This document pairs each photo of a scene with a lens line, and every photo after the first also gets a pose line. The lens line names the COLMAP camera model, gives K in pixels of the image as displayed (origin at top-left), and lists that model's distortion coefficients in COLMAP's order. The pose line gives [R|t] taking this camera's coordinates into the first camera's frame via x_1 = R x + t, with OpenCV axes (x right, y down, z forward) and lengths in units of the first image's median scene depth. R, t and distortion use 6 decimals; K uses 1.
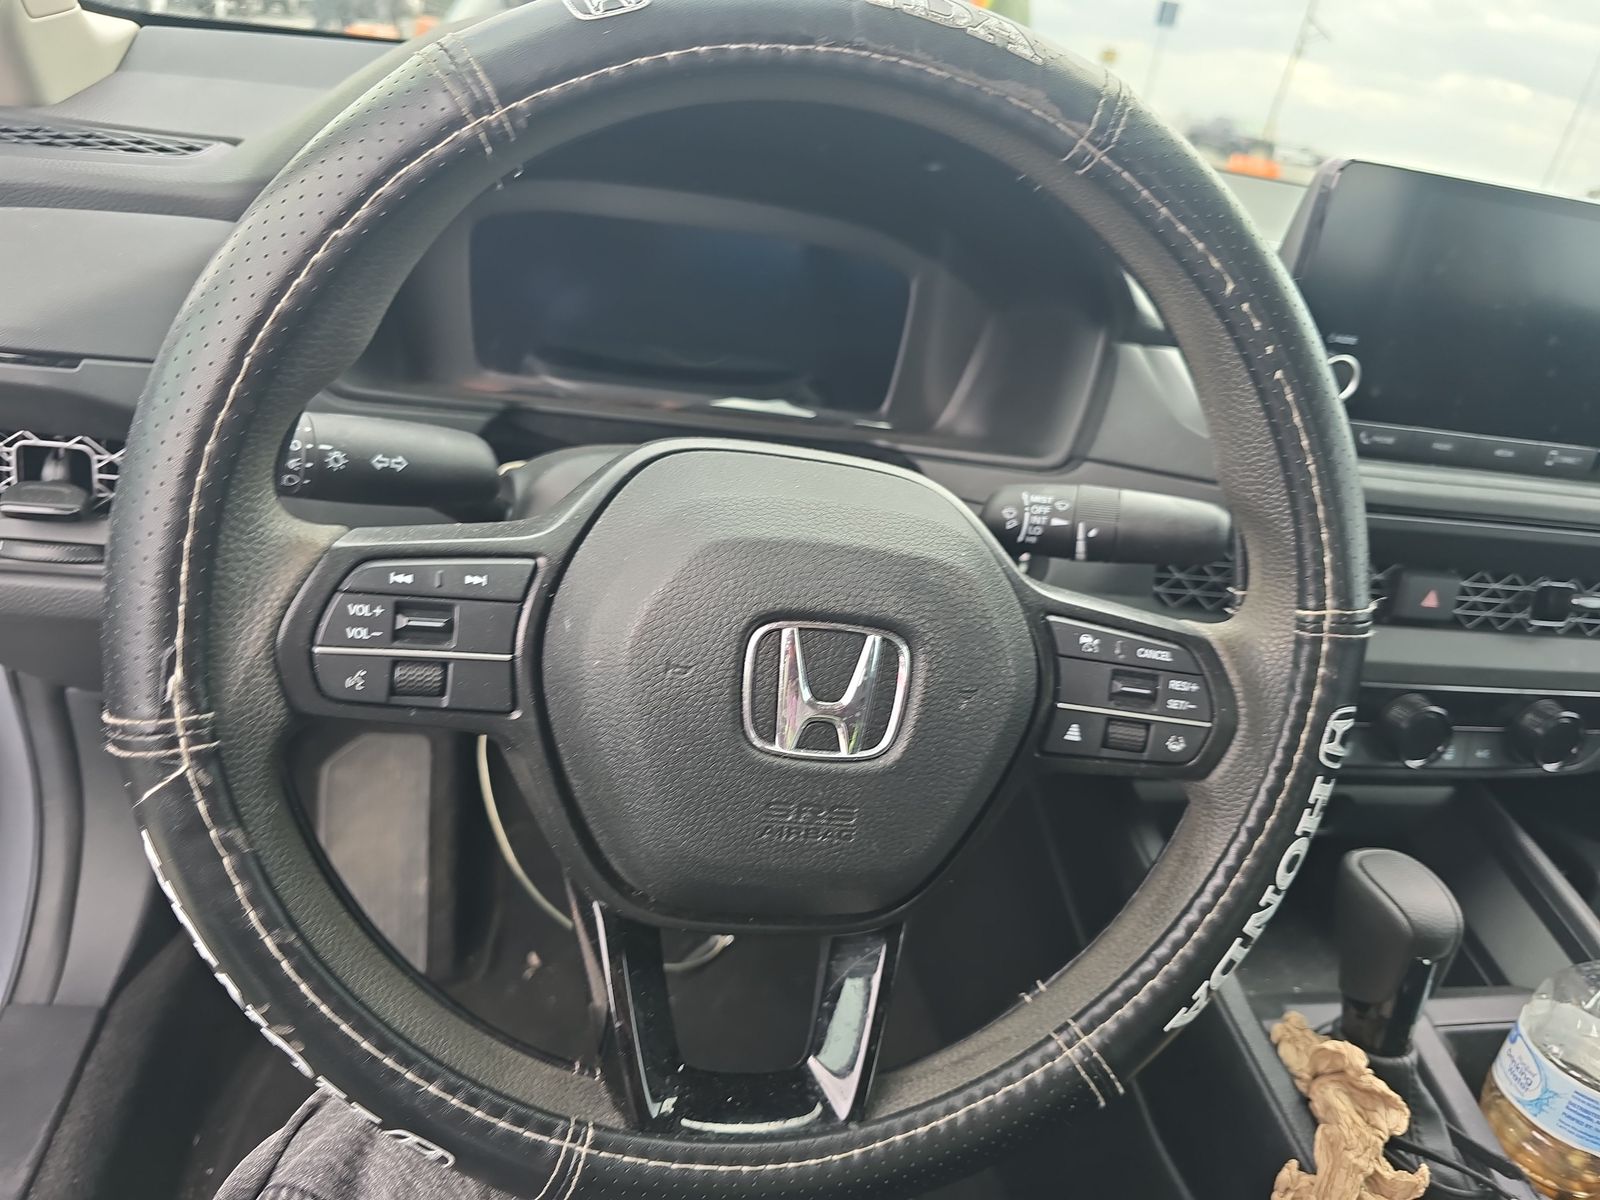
lens RADIAL K [[1064.0, 0, 800.0], [0, 1064.0, 600.0], [0, 0, 1]] dist [-0.032240, 0.001270]
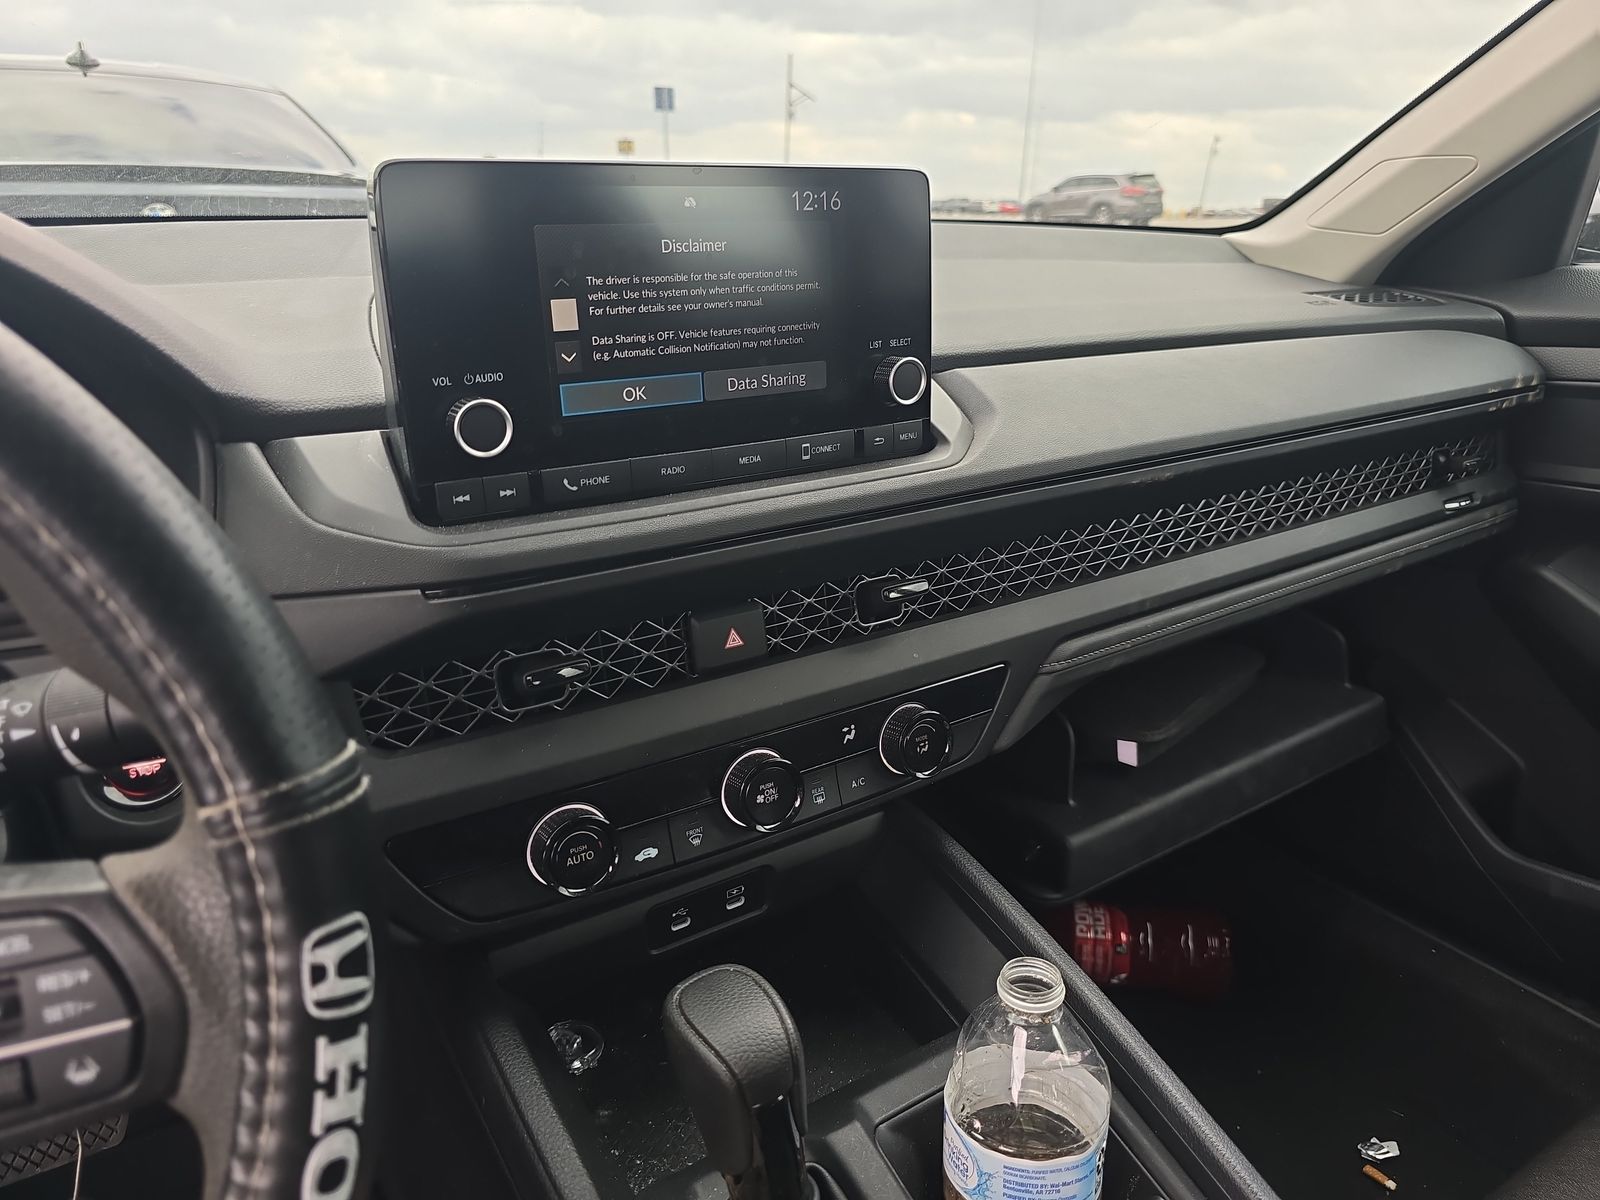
lens RADIAL K [[1061.4, 0, 800.0], [0, 1061.4, 600.0], [0, 0, 1]] dist [-0.000751, -0.001519]
pose [[0.905283, -0.274374, 0.324317, 0.496322], [0.299003, 0.953851, -0.027660, 0.012099], [-0.301762, 0.122012, 0.945544, 0.203644]]
